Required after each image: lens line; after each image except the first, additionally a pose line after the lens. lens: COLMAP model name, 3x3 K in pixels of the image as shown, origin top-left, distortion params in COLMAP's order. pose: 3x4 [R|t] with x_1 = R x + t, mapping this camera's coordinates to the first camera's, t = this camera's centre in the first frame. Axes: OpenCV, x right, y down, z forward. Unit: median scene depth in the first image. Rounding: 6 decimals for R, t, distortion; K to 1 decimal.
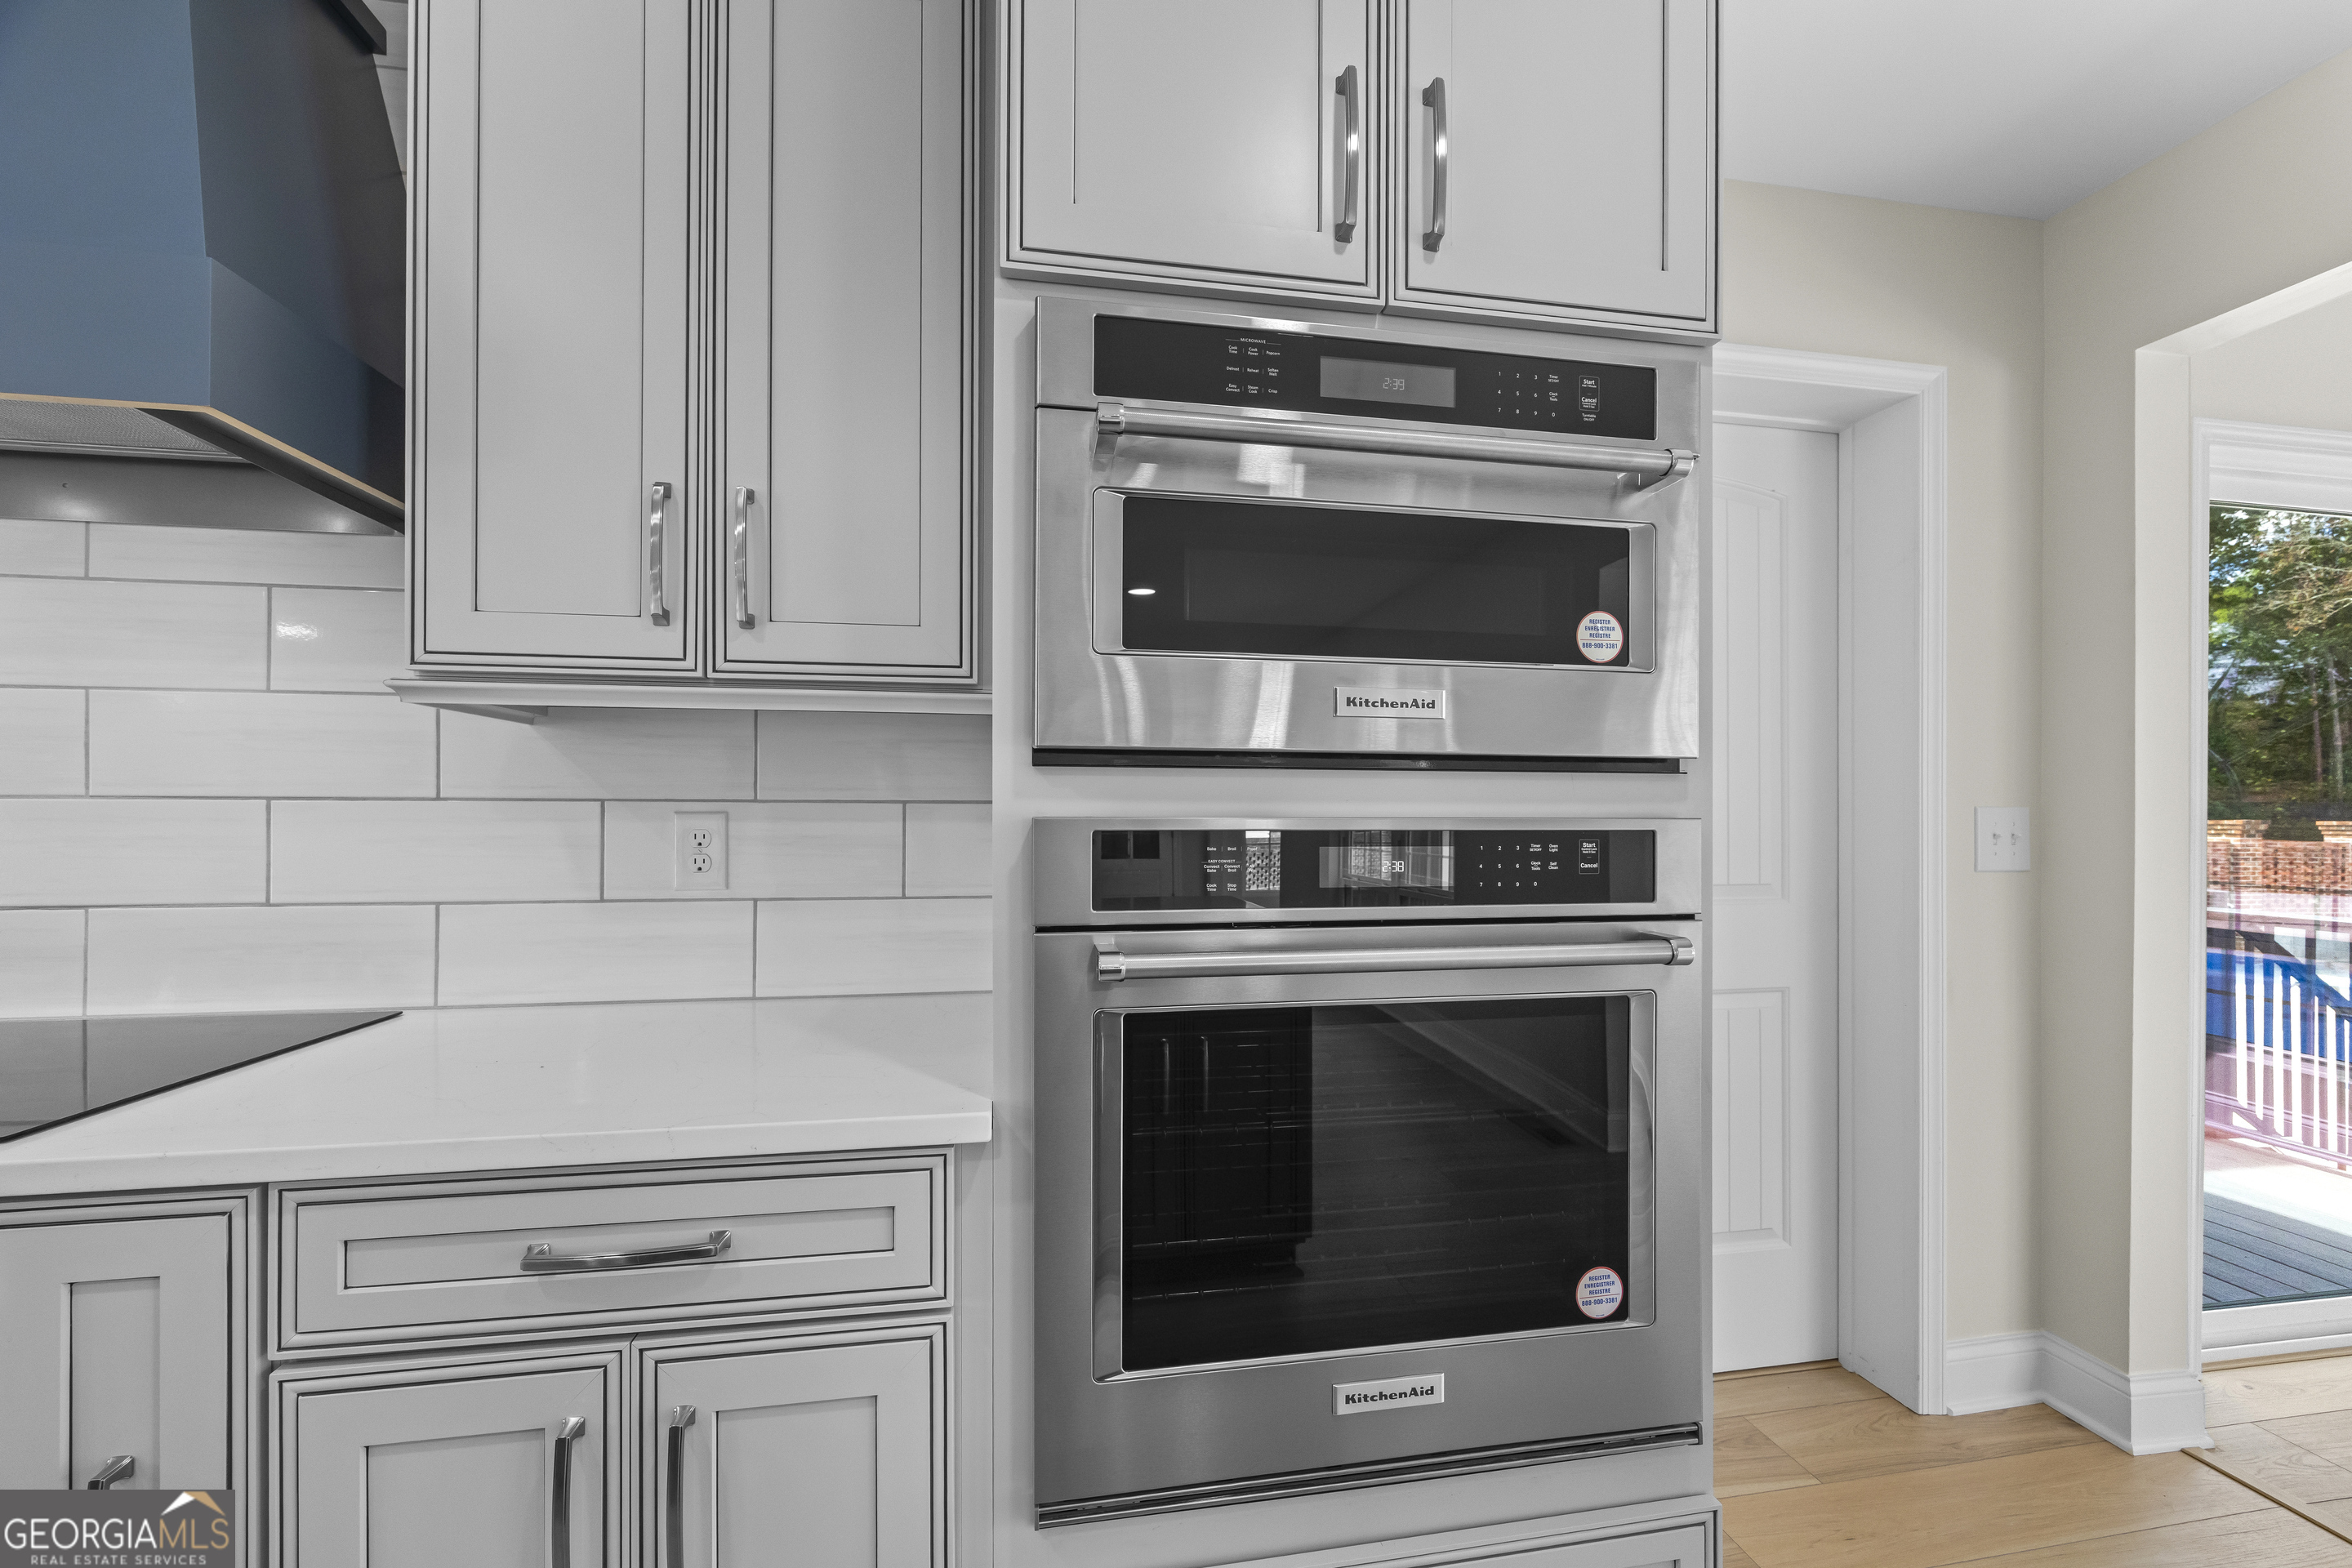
lens RADIAL K [[897.9, 0, 1177.7], [0, 897.9, 801.5], [0, 0, 1]] dist [0.000812, 0.000047]
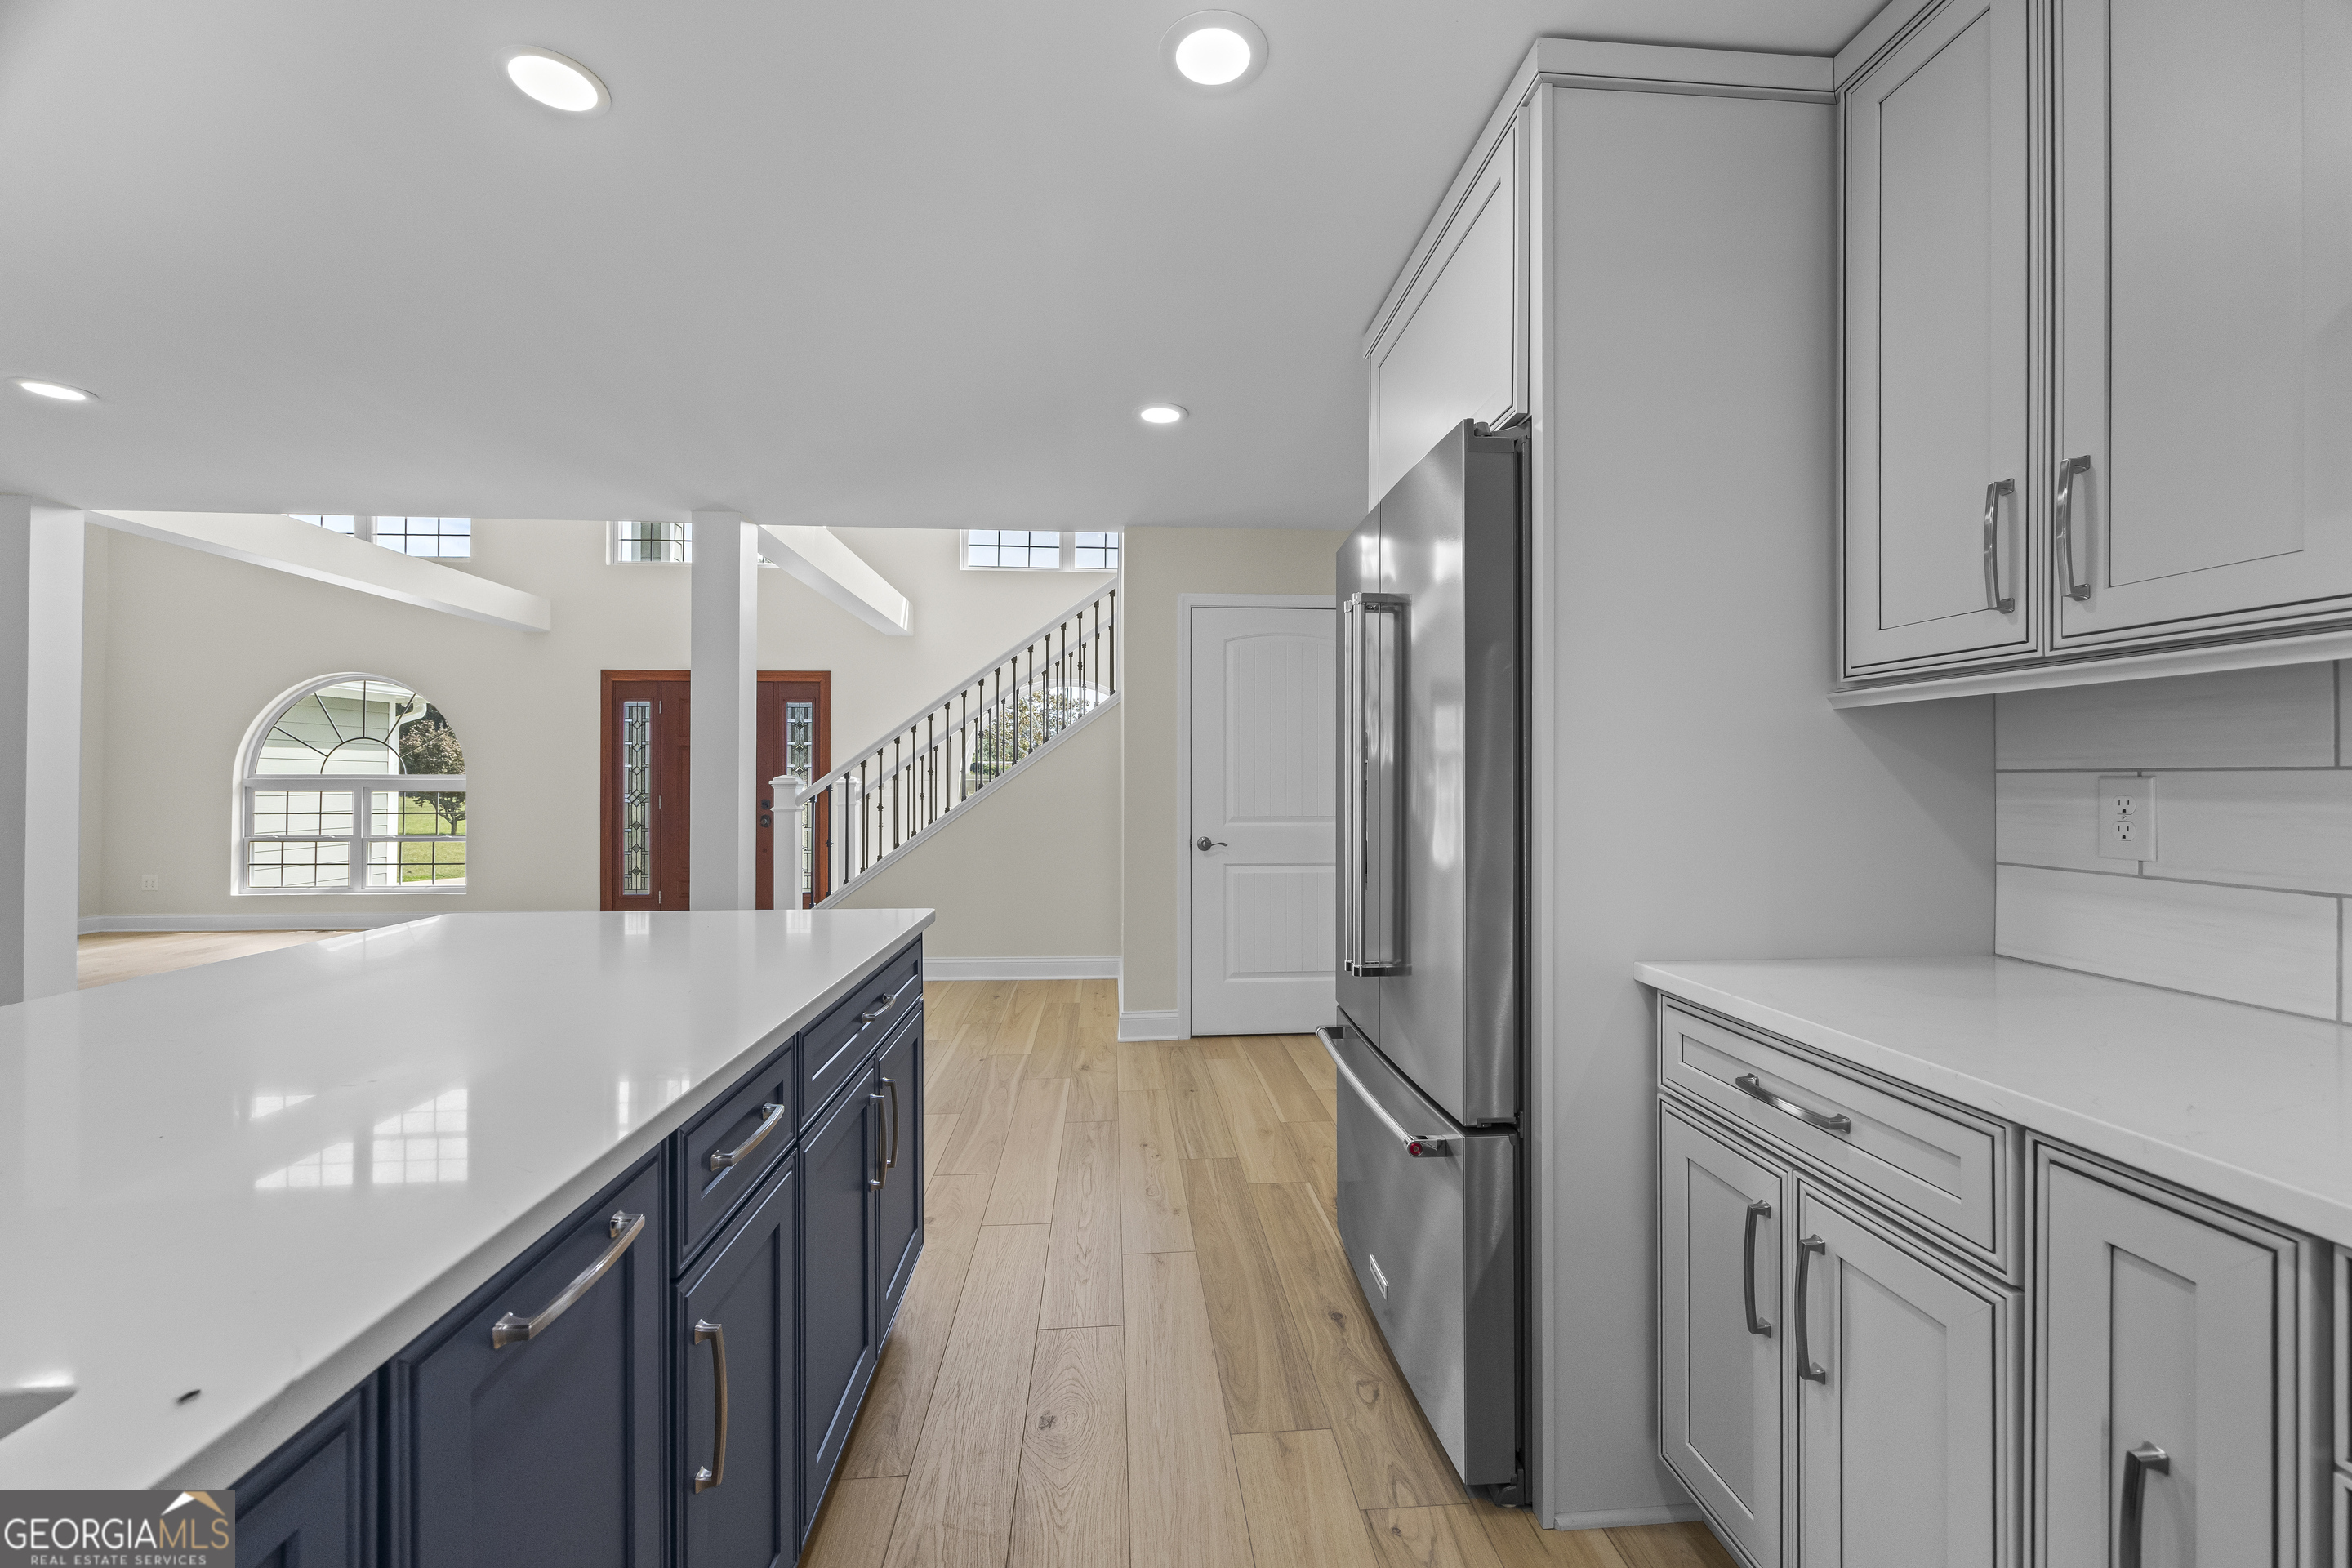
lens RADIAL K [[1024.8, 0, 1176.0], [0, 1024.8, 784.0], [0, 0, 1]] dist [0.004836, -0.000441]
pose [[-0.075407, 0.003291, -0.997147, 0.699428], [-0.002563, 0.999991, 0.003494, 0.003231], [0.997150, 0.002820, -0.075398, 0.114810]]
